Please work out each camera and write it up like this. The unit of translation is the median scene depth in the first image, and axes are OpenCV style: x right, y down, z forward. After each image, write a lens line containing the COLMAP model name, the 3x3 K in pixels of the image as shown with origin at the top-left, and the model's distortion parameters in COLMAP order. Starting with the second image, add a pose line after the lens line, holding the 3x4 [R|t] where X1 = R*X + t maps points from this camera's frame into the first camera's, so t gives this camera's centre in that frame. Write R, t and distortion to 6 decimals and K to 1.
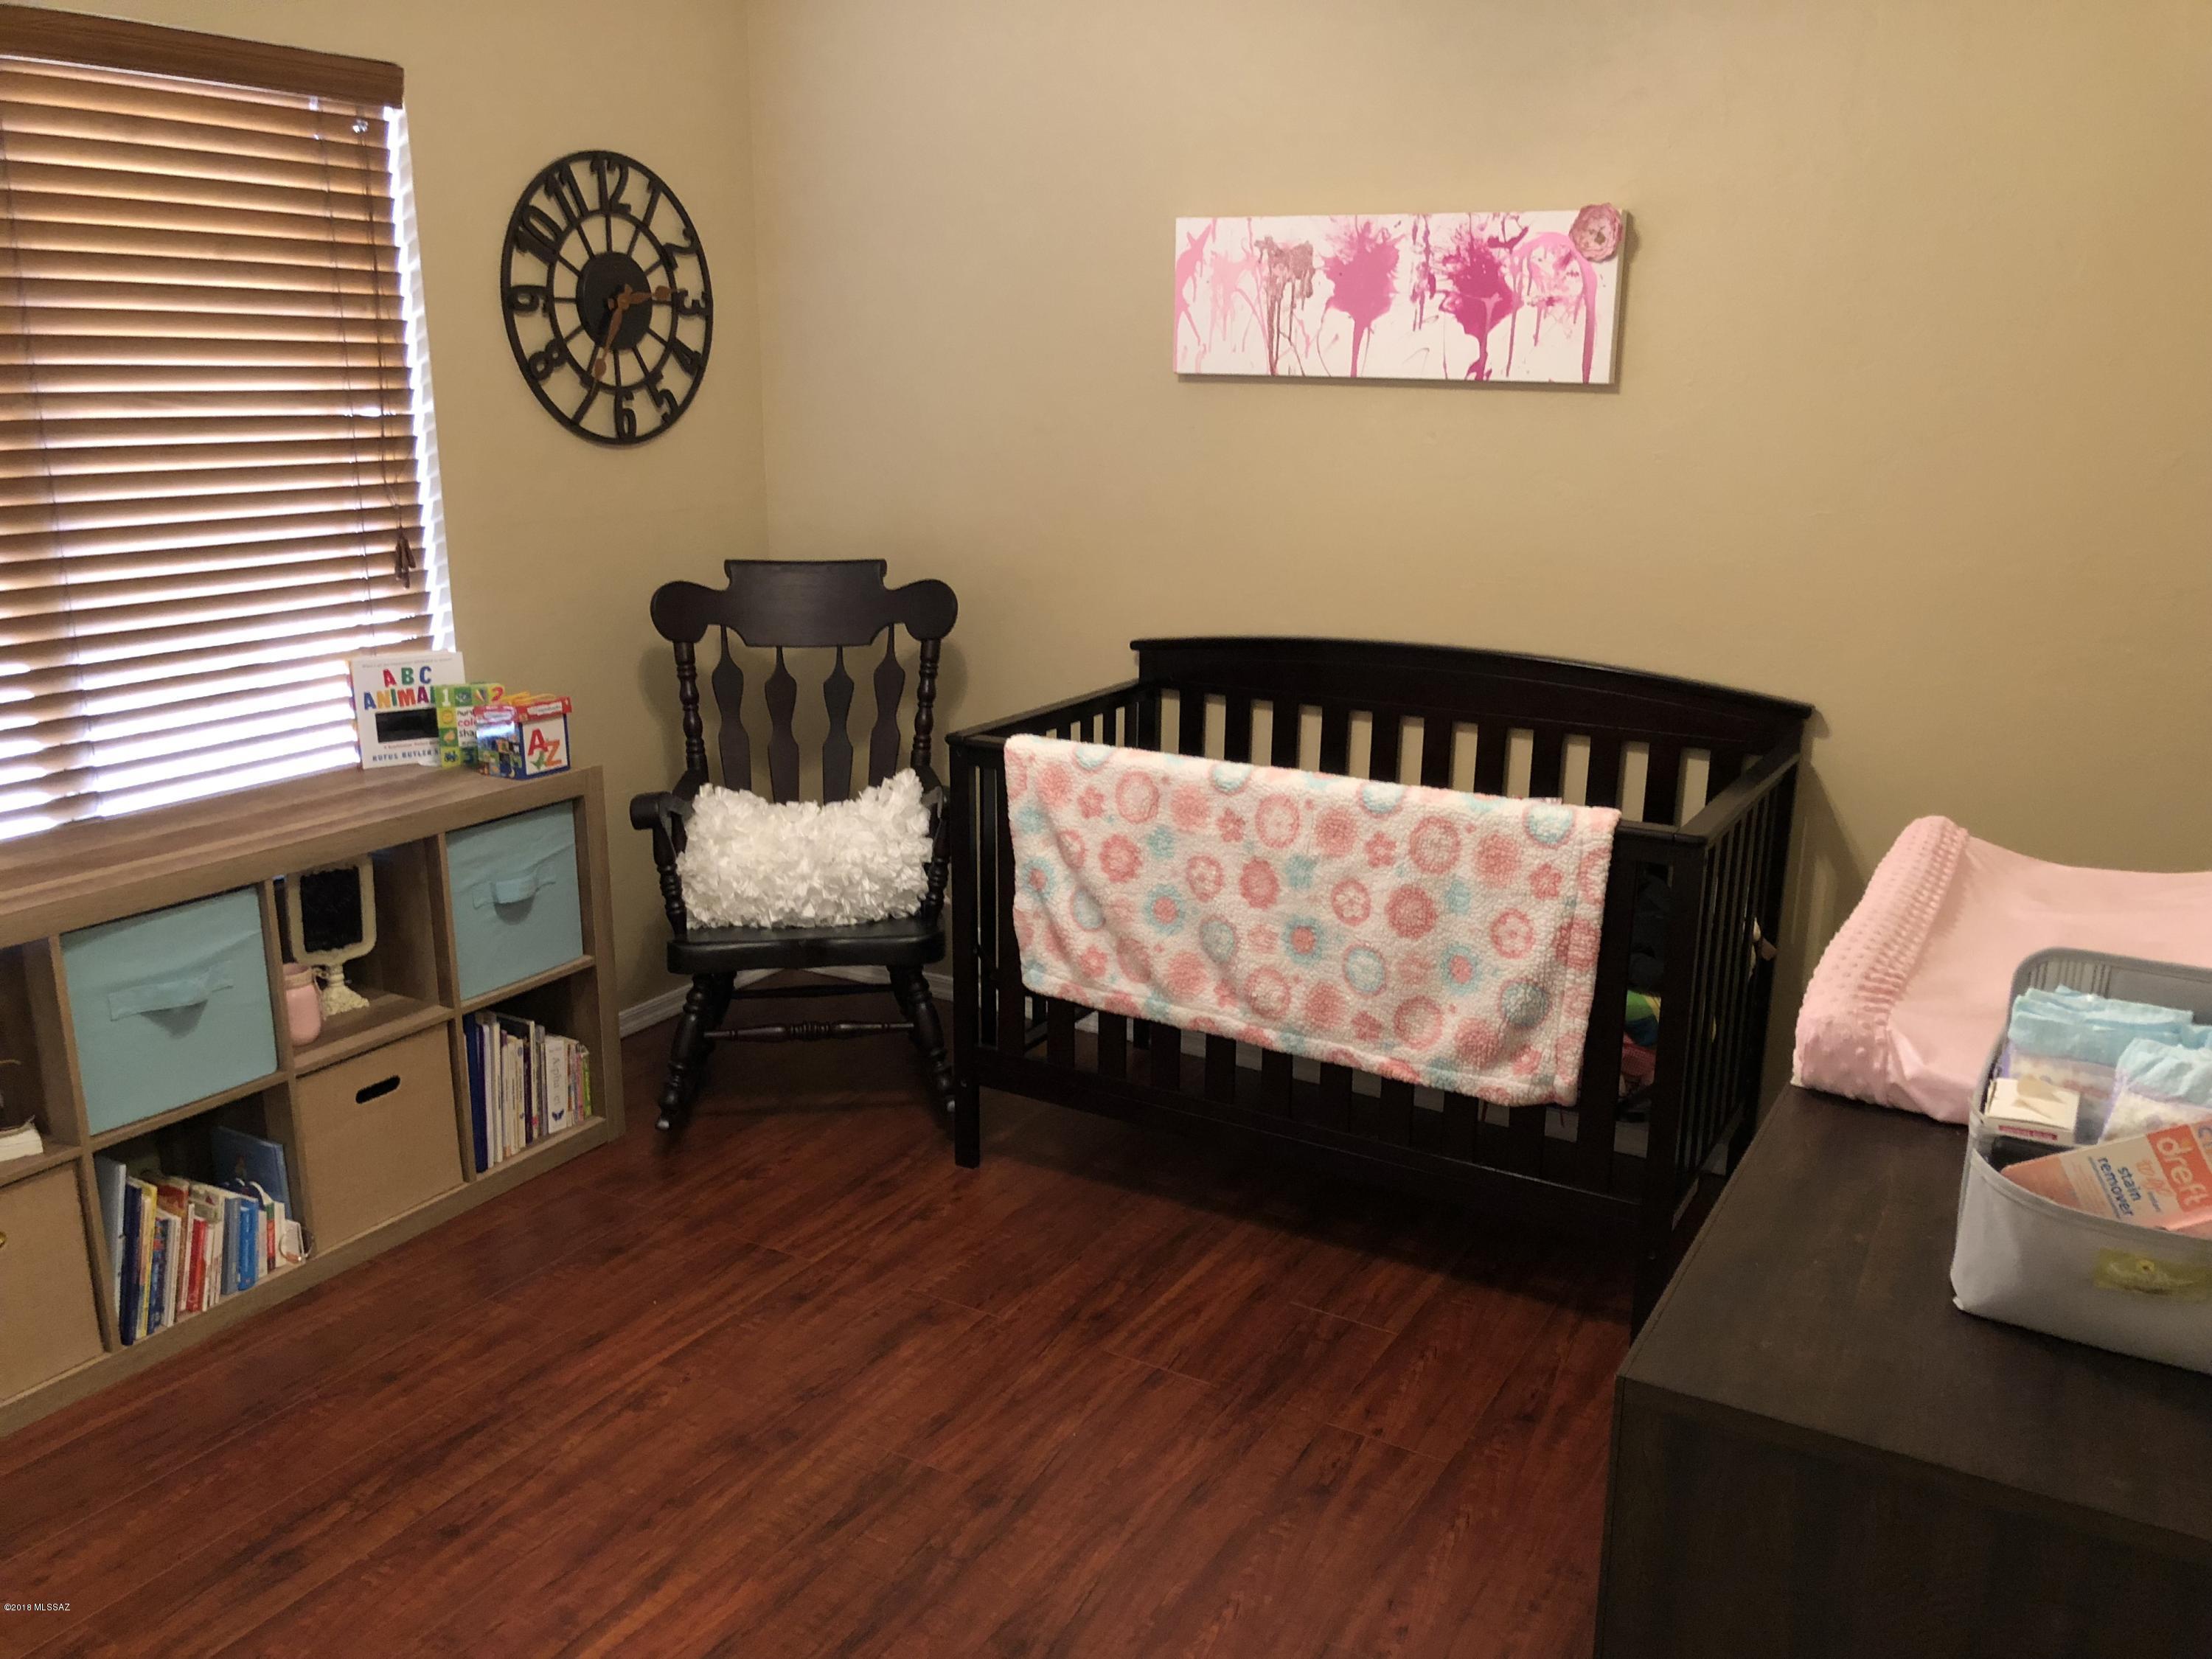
lens RADIAL K [[1833.5, 0, 1106.0], [0, 1833.5, 829.5], [0, 0, 1]] dist [-0.002262, -0.007921]
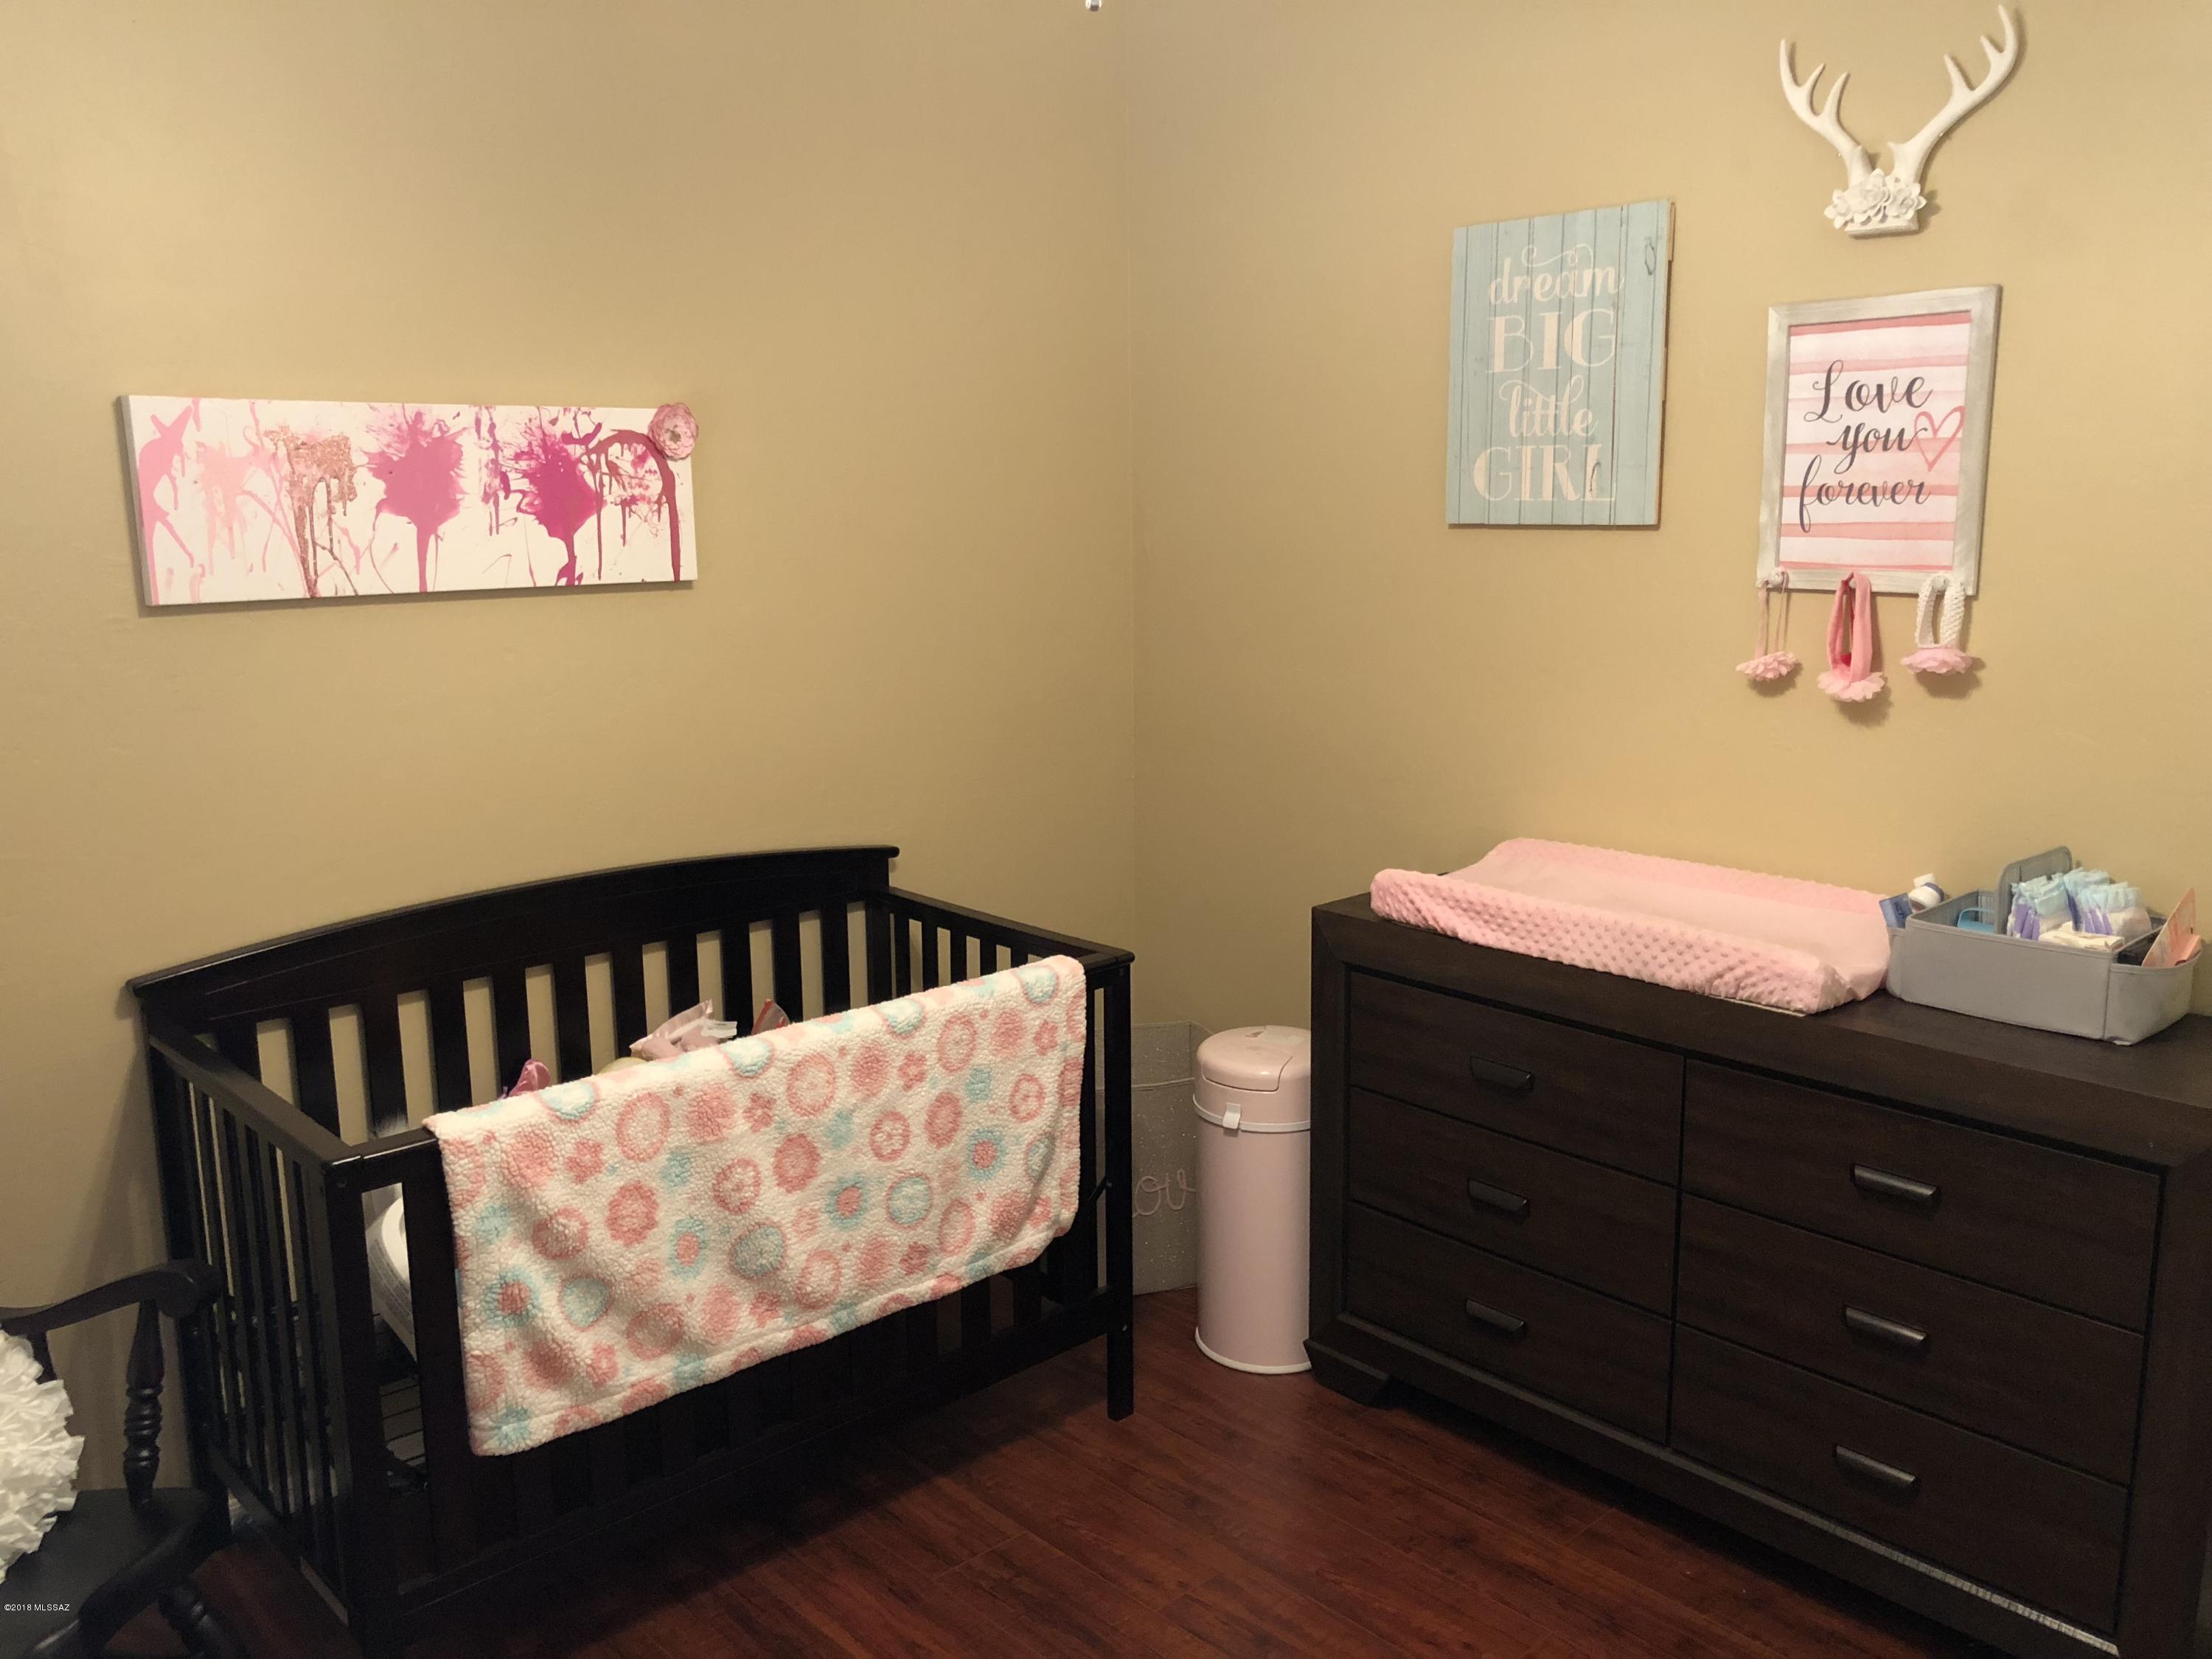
lens RADIAL K [[1753.8, 0, 1105.4], [0, 1753.8, 787.8], [0, 0, 1]] dist [-0.008933, 0.000596]
pose [[0.294778, -0.176688, 0.939088, -0.573636], [0.263662, 0.959645, 0.097793, -0.169389], [-0.918471, 0.218775, 0.329469, 0.507960]]
